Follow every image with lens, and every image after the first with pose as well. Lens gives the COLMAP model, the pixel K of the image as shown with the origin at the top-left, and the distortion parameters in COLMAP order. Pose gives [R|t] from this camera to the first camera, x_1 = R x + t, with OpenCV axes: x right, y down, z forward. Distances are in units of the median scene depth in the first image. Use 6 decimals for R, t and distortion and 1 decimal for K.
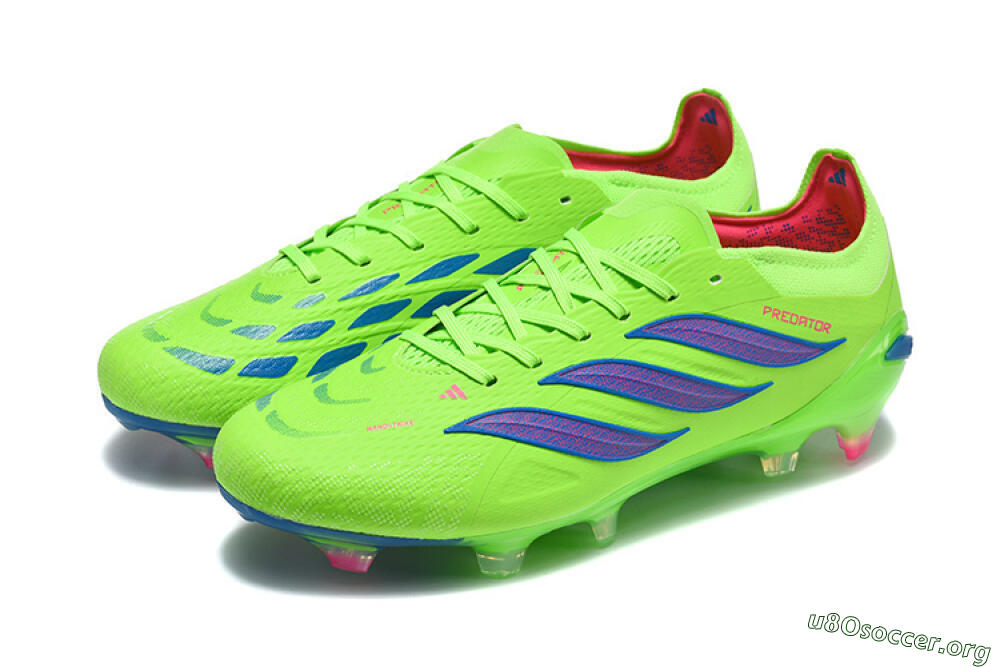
lens RADIAL K [[2861.5, 0, 500.0], [0, 2861.5, 333.5], [0, 0, 1]] dist [0.077644, 0.915472]
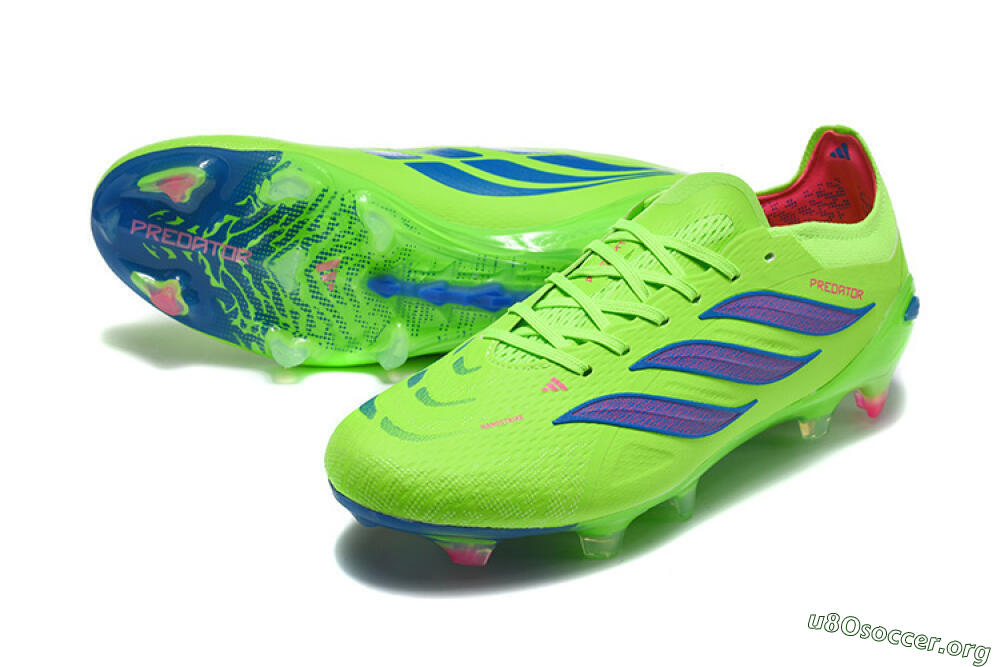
lens RADIAL K [[2861.5, 0, 500.0], [0, 2861.5, 333.5], [0, 0, 1]] dist [0.077644, 0.915472]
pose [[0.980821, -0.082347, 0.176661, -0.213717], [0.081032, 0.996604, 0.014662, -0.014599], [-0.177268, -0.000066, 0.984163, -0.018880]]
